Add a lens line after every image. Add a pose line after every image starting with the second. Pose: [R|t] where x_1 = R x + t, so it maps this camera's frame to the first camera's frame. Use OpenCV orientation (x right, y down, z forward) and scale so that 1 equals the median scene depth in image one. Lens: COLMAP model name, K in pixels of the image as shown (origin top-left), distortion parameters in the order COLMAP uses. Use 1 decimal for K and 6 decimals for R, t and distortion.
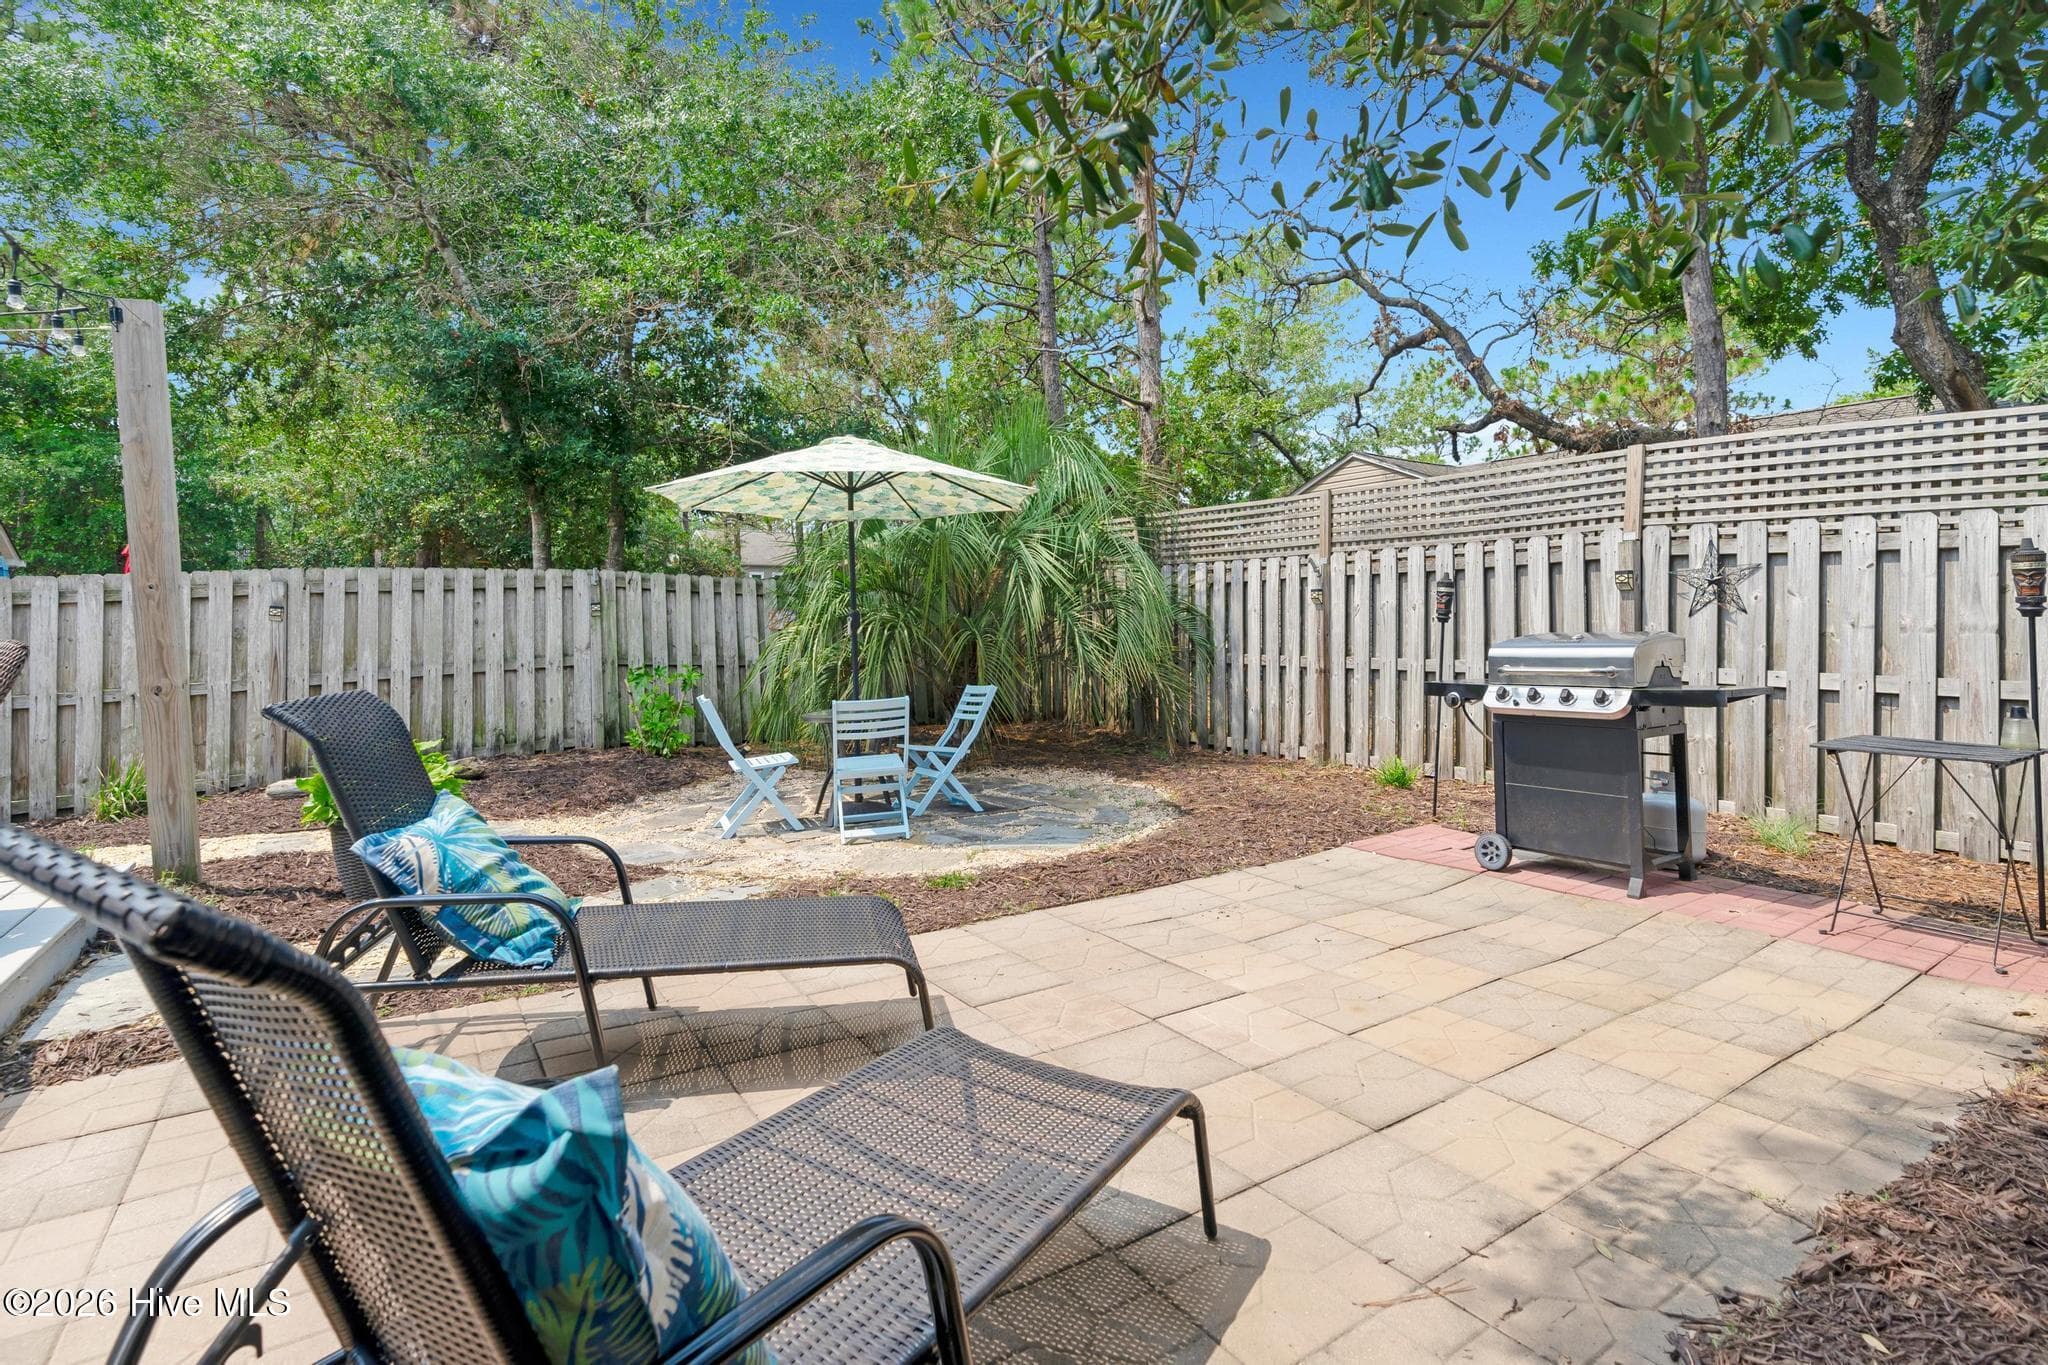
lens RADIAL K [[969.8, 0, 1028.7], [0, 969.8, 633.9], [0, 0, 1]] dist [-0.014930, -0.000092]
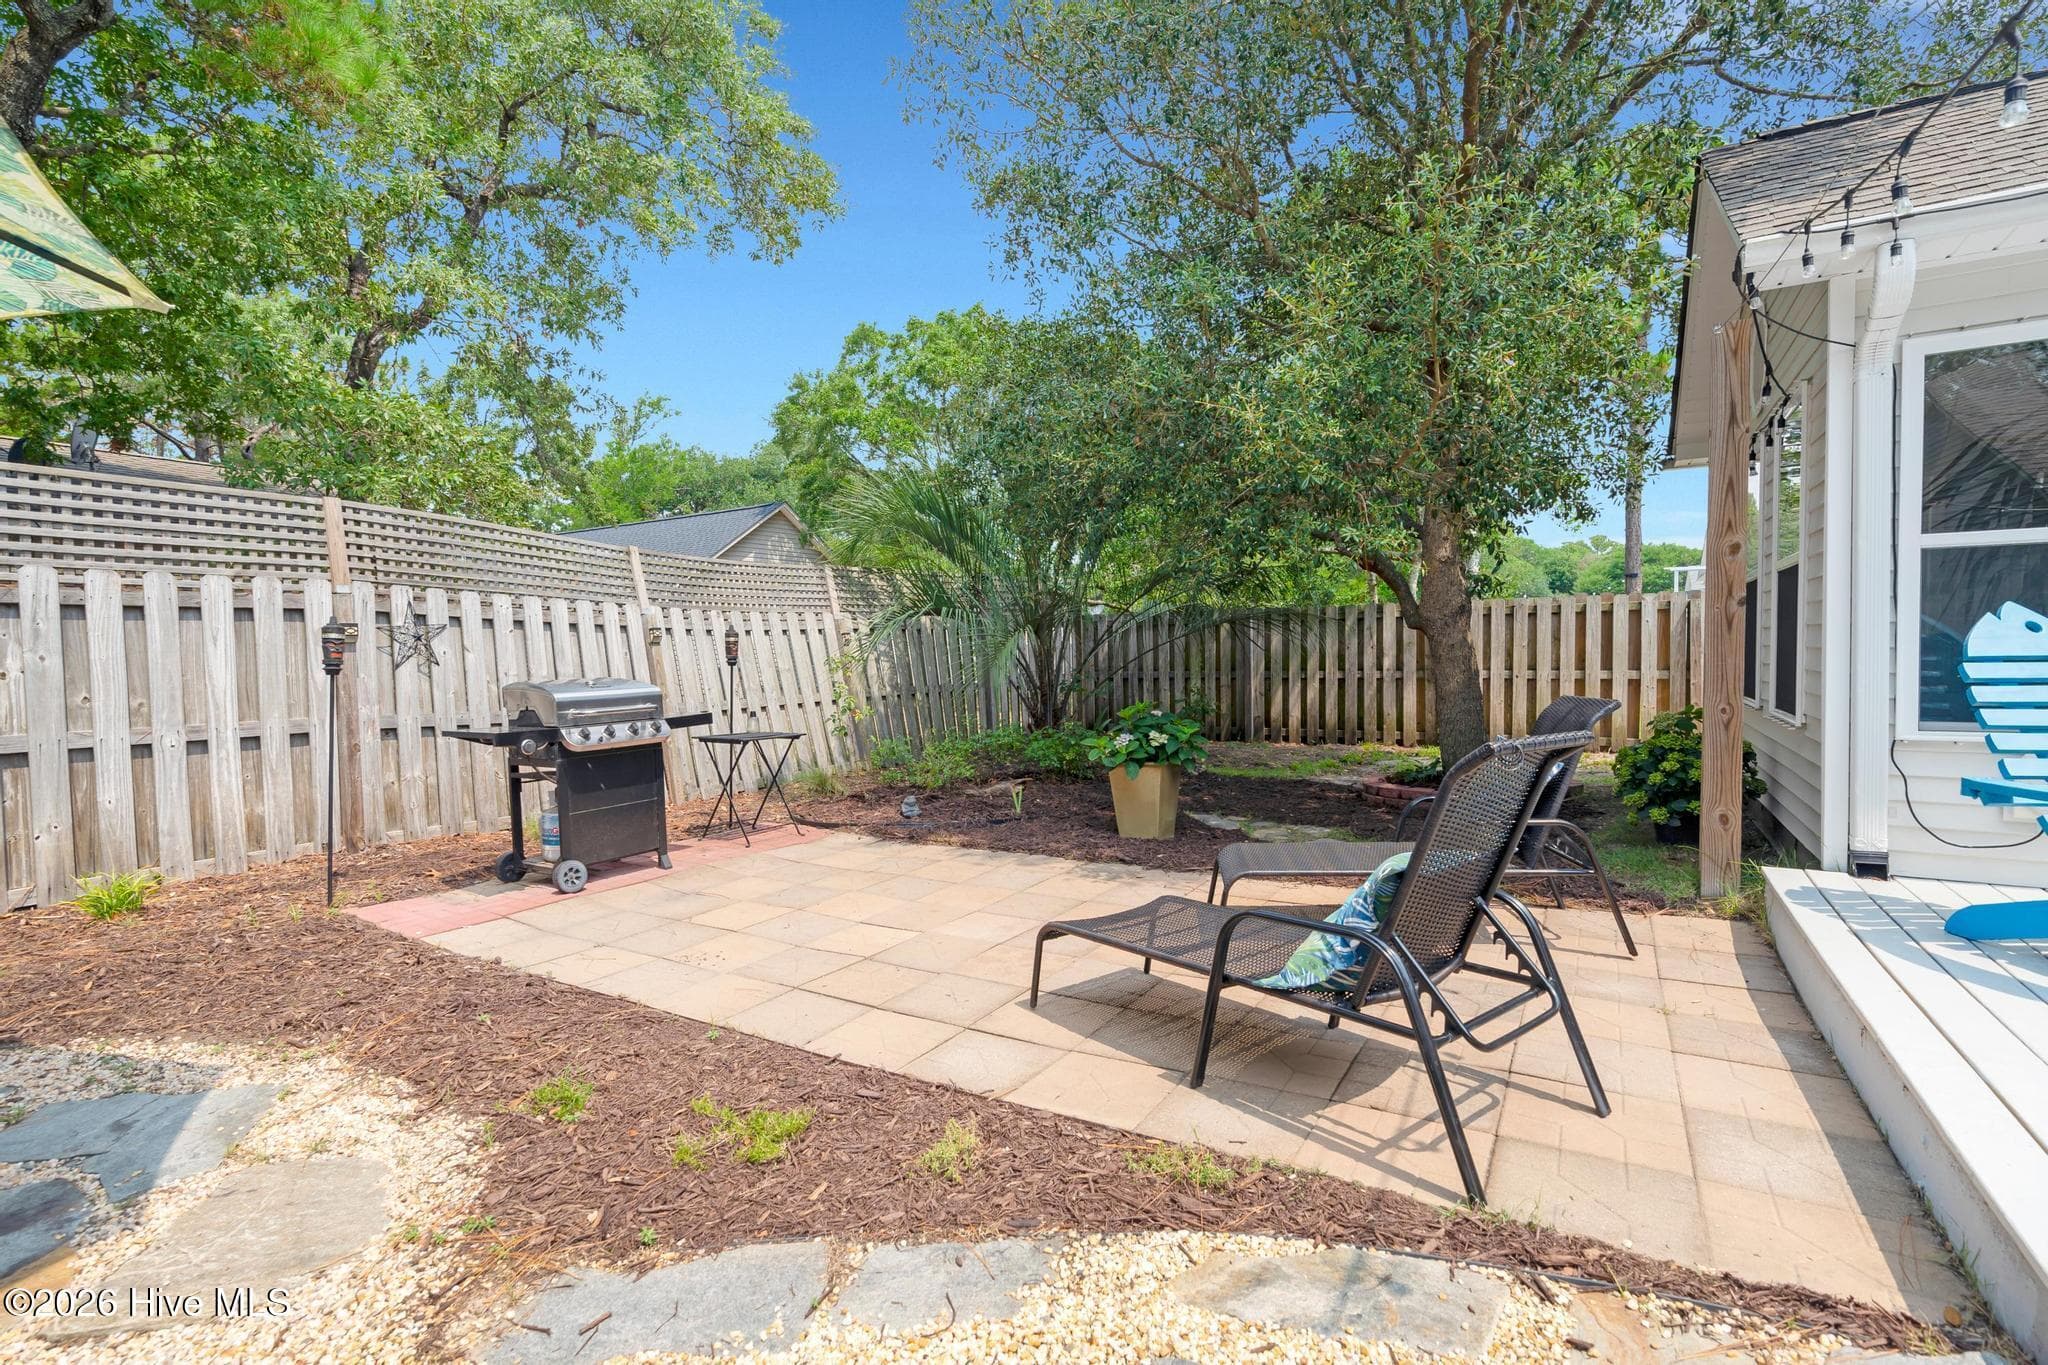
lens RADIAL K [[951.0, 0, 1024.0], [0, 951.0, 682.5], [0, 0, 1]] dist [0.025600, 0.000490]
pose [[-0.419189, -0.007895, 0.907865, -0.877999], [0.023837, 0.999522, 0.019698, -0.009264], [-0.907586, 0.029898, -0.418800, 1.169808]]
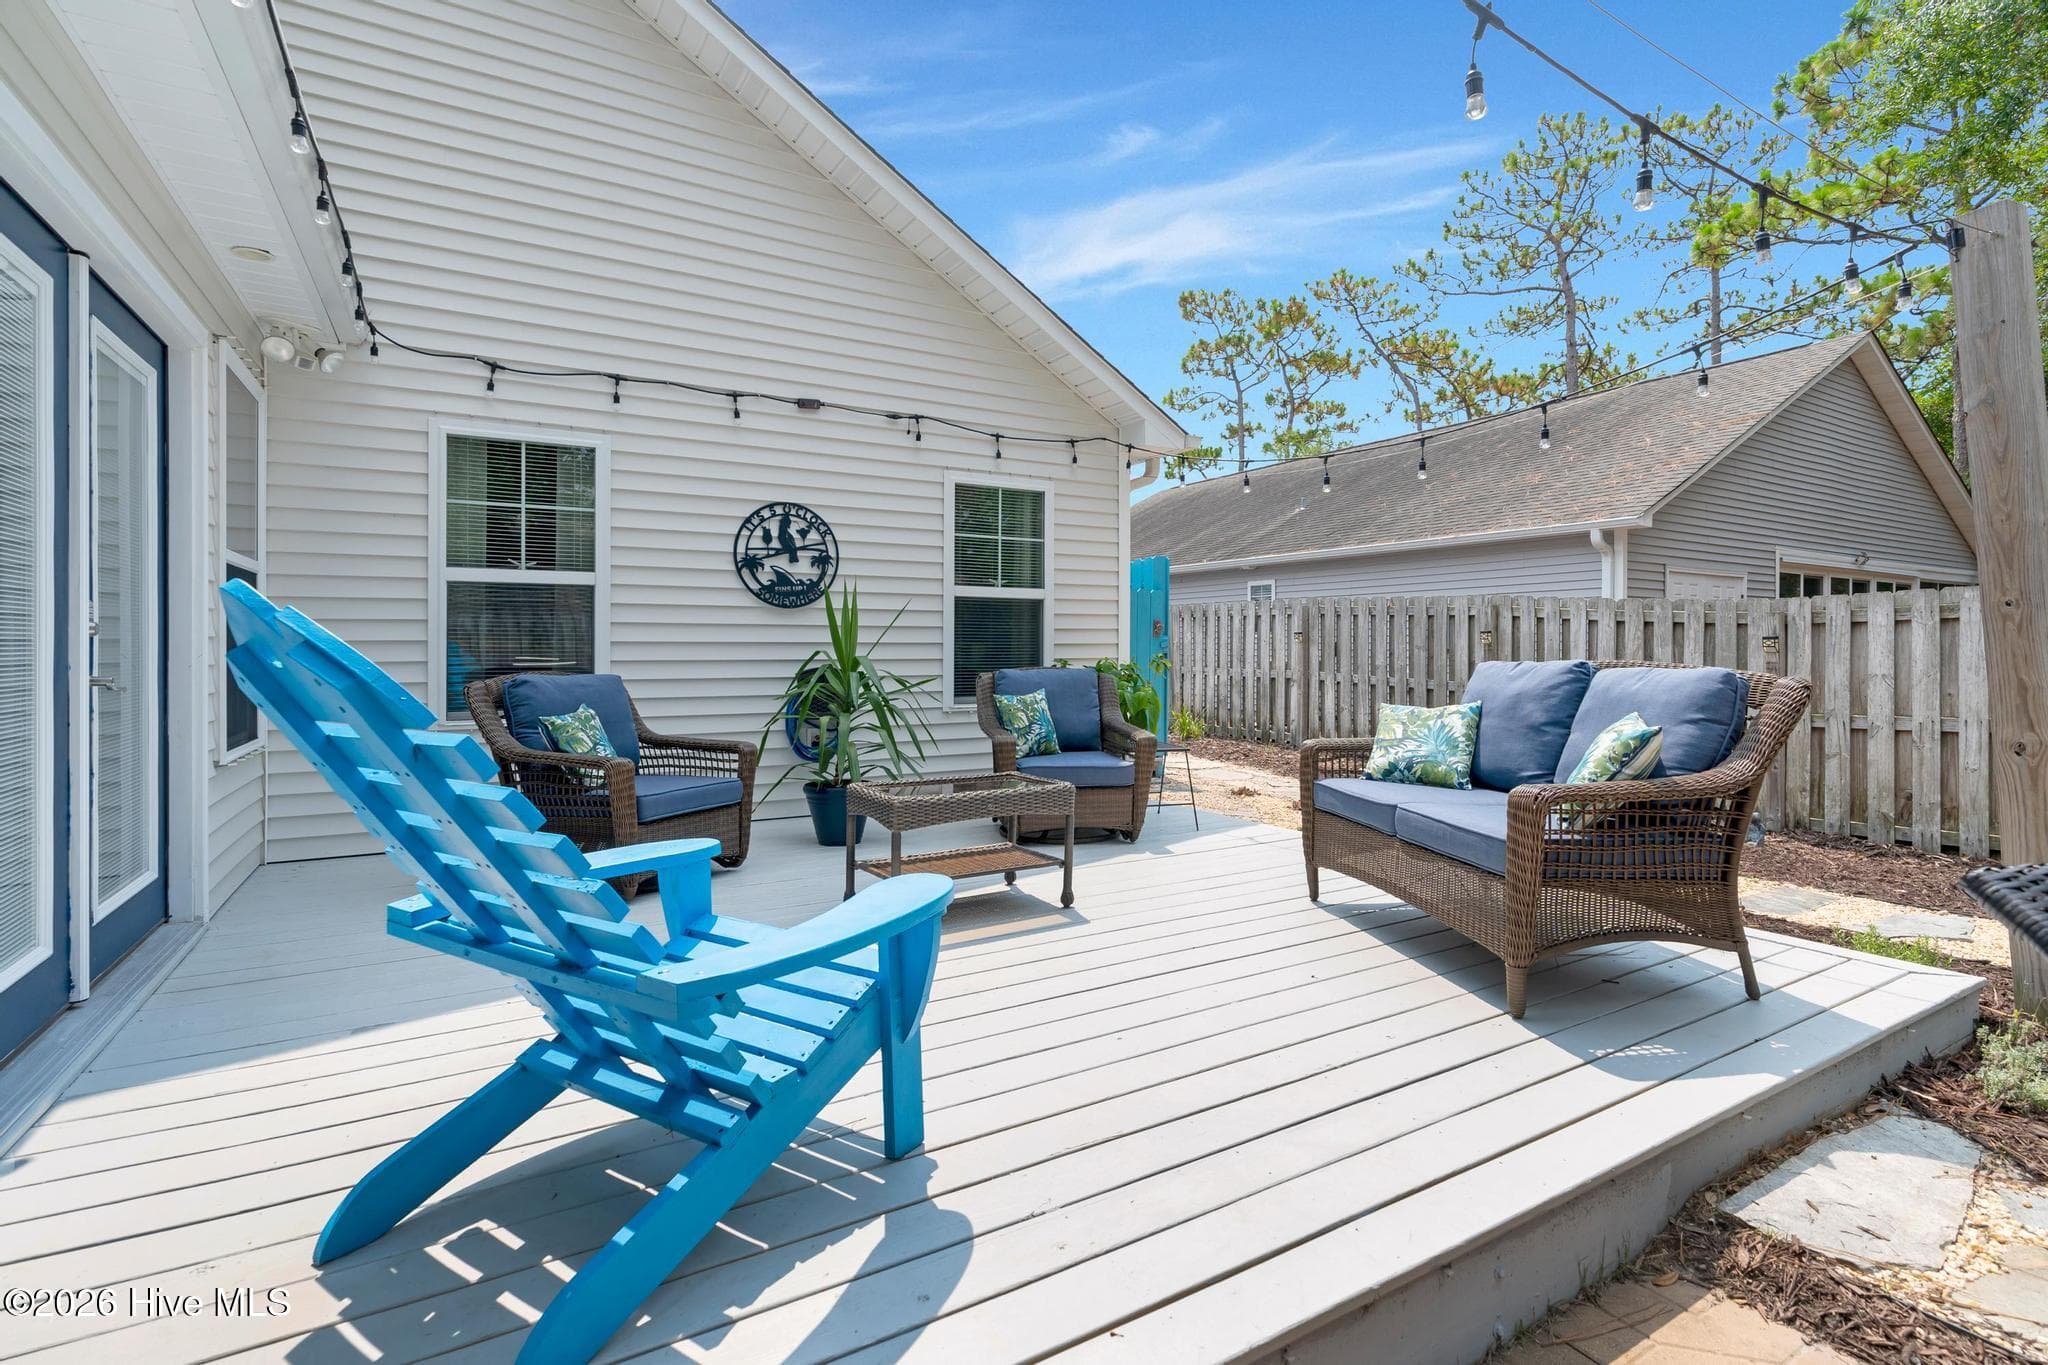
lens RADIAL K [[969.8, 0, 1028.7], [0, 969.8, 633.9], [0, 0, 1]] dist [-0.014930, -0.000092]
pose [[-0.055836, -0.001743, -0.998438, -0.185066], [-0.007947, 0.999968, -0.001301, -0.015330], [0.998408, 0.007862, -0.055848, 0.337678]]
